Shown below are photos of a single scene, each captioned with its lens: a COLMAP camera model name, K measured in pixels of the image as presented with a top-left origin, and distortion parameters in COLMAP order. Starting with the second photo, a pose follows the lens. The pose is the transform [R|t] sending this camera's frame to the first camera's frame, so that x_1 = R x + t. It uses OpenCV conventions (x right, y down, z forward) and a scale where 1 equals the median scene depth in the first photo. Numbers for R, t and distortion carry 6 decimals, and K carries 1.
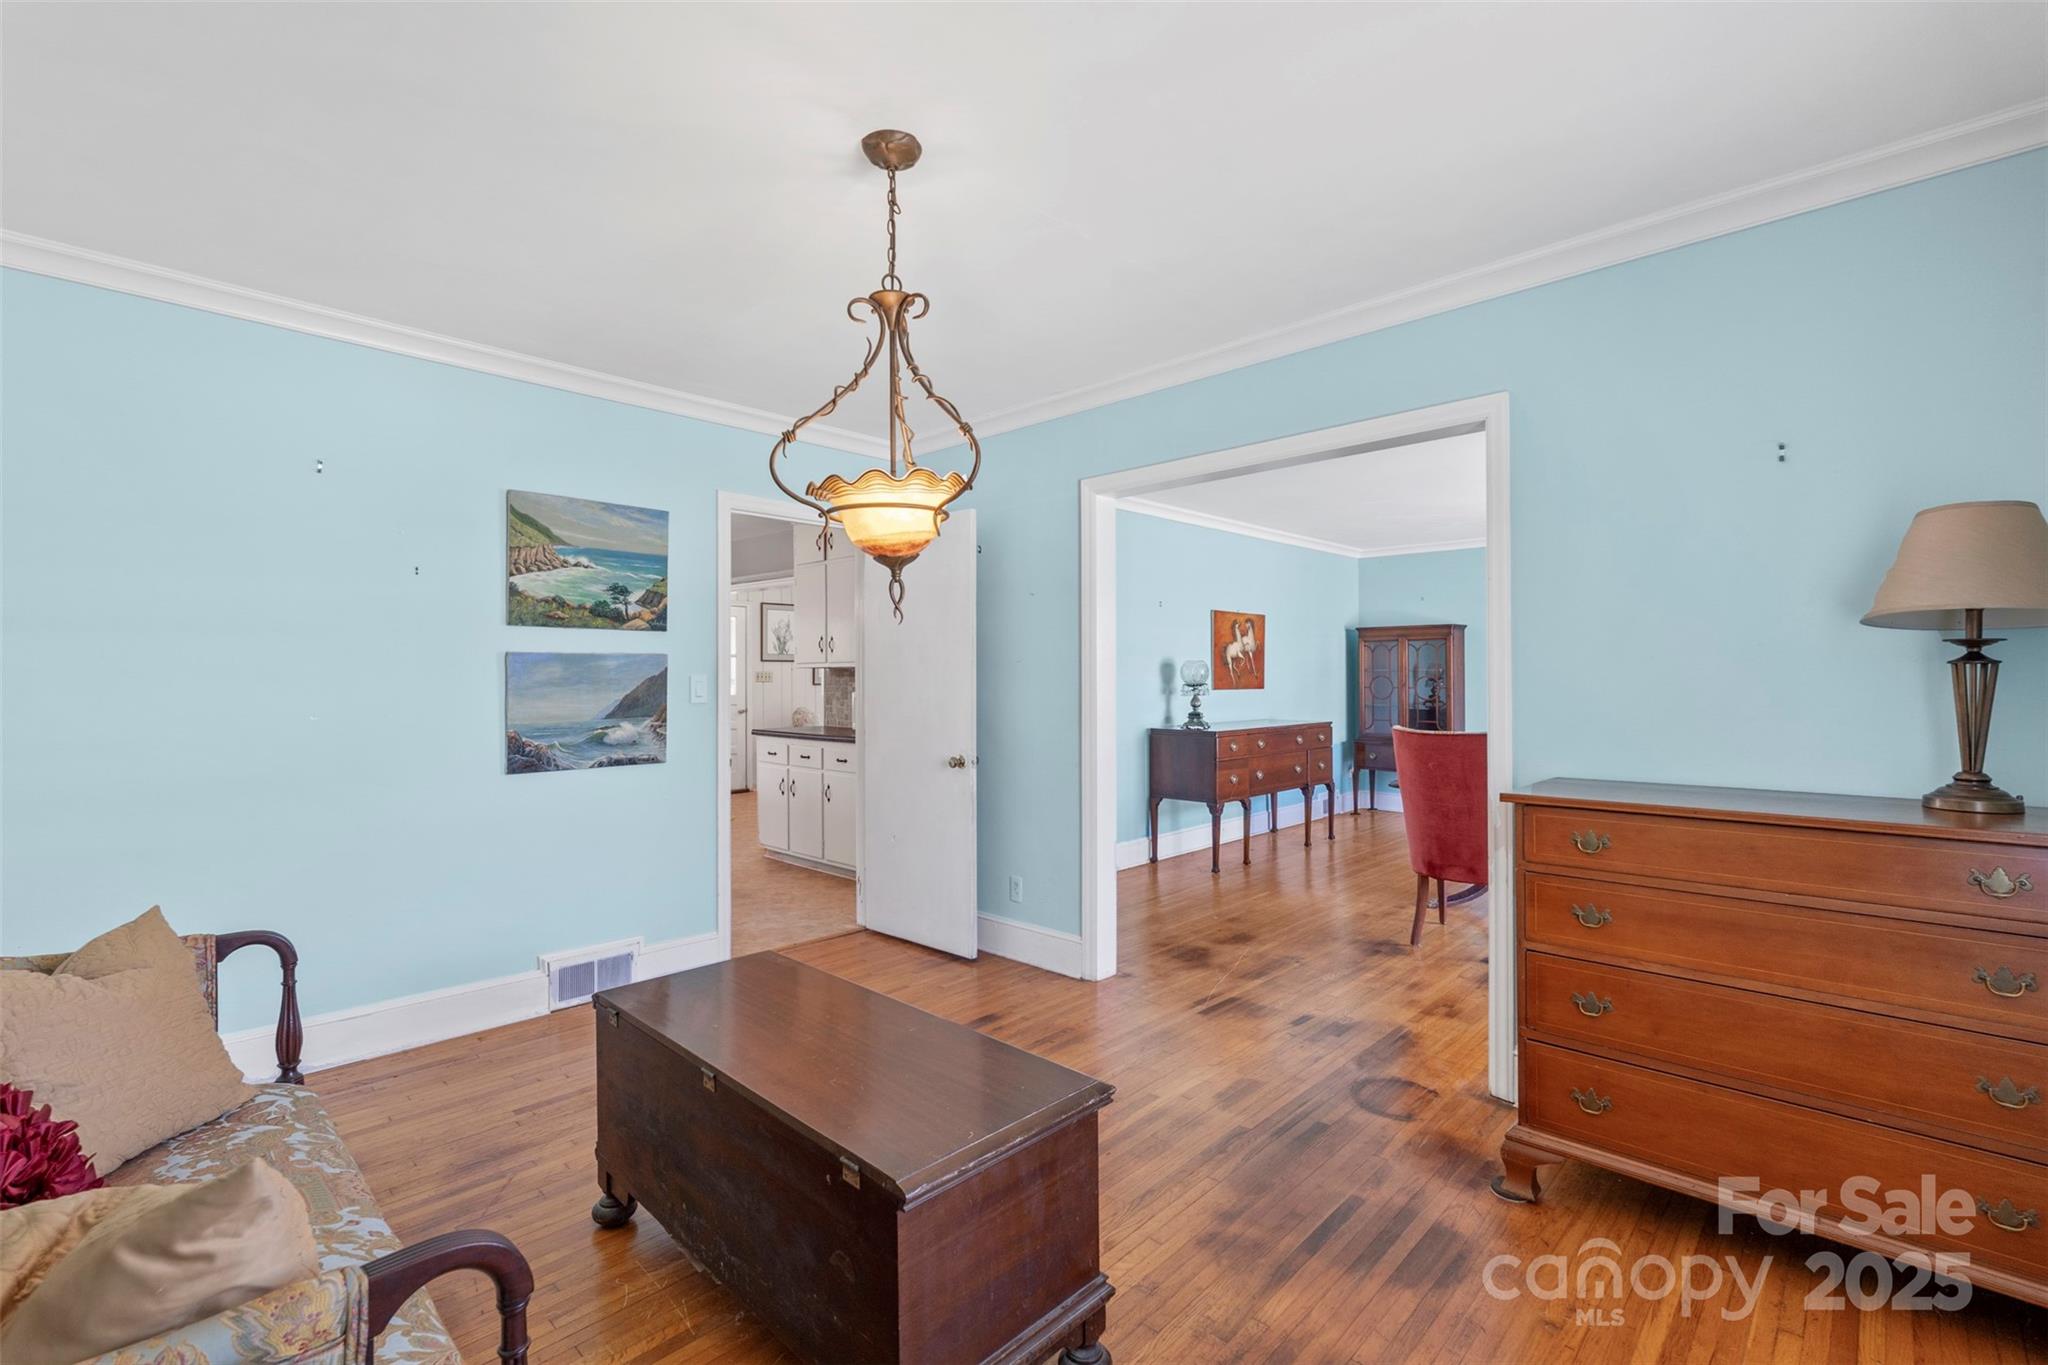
lens RADIAL K [[907.9, 0, 1029.4], [0, 907.9, 673.9], [0, 0, 1]] dist [-0.001665, 0.000408]
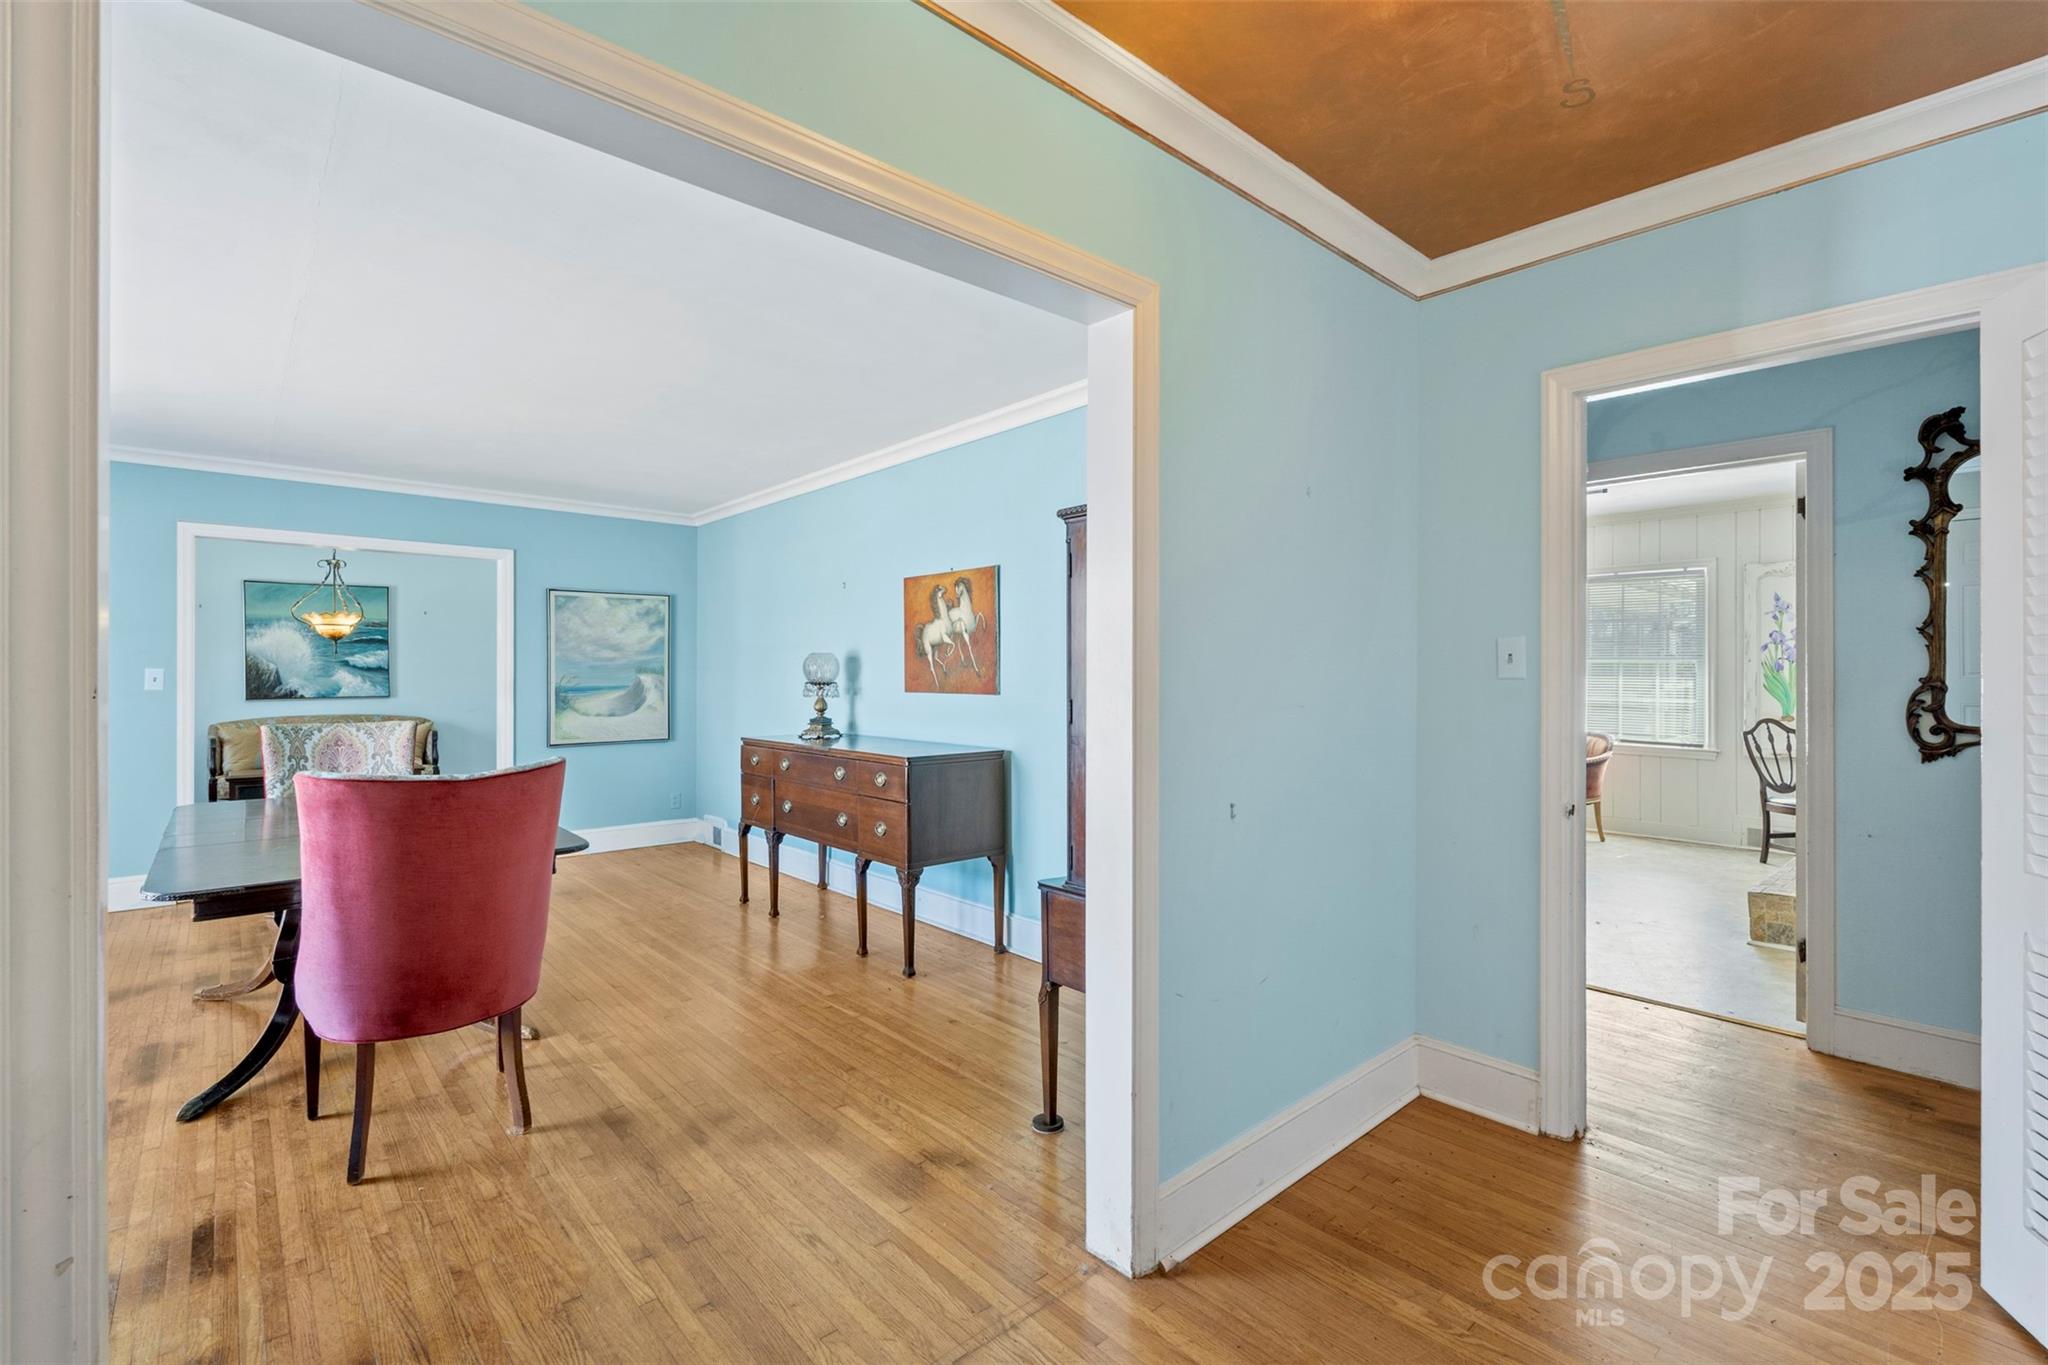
lens RADIAL K [[907.9, 0, 1021.9], [0, 907.9, 669.4], [0, 0, 1]] dist [-0.001665, 0.000408]
pose [[-0.088706, 0.000589, -0.996058, 0.882372], [0.006099, 0.999981, 0.000048, 0.000638], [0.996039, -0.006071, -0.088708, 1.139296]]
